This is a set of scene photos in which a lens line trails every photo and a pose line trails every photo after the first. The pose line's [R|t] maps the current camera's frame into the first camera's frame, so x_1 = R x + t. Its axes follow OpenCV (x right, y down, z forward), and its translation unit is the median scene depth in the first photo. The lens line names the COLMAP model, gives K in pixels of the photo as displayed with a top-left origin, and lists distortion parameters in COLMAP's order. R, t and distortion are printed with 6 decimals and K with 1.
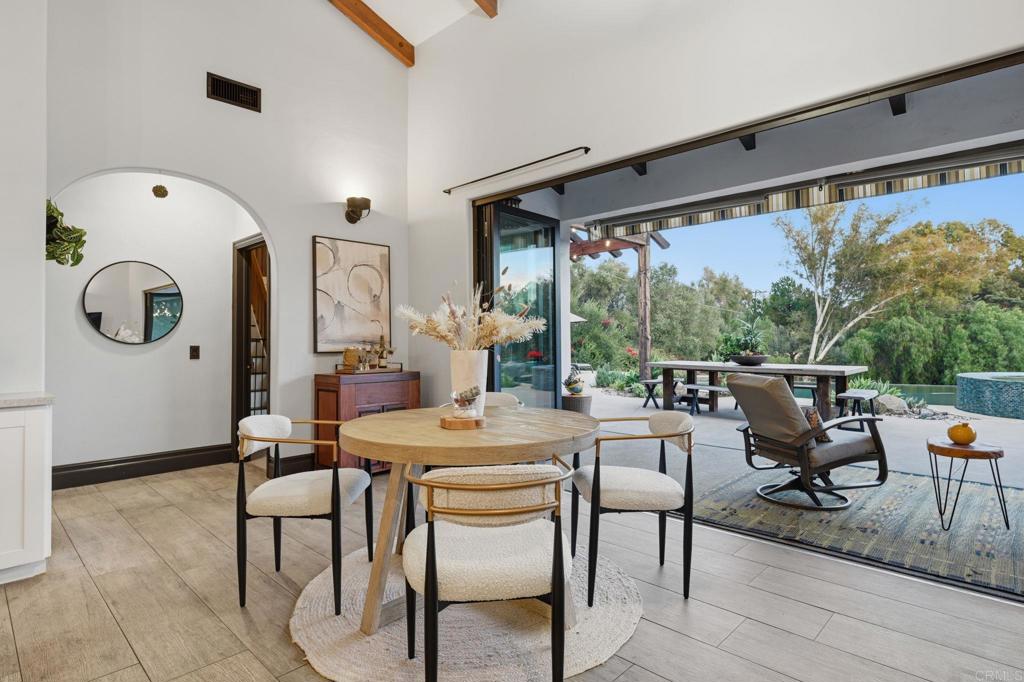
lens RADIAL K [[537.2, 0, 504.4], [0, 537.2, 333.7], [0, 0, 1]] dist [0.002685, -0.000114]
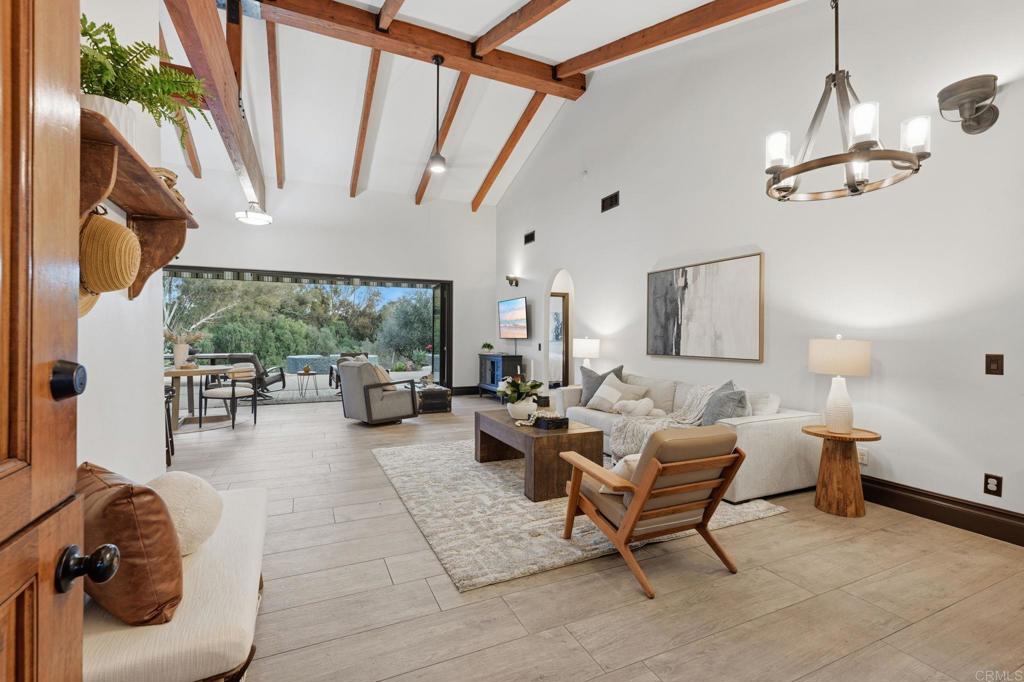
lens RADIAL K [[460.8, 0, 512.0], [0, 460.8, 341.0], [0, 0, 1]] dist [-0.001143, -0.000067]
pose [[0.361773, -0.001115, 0.932266, -0.119272], [-0.013169, 0.999893, 0.006306, -0.001623], [-0.932173, -0.014558, 0.361719, -0.107074]]
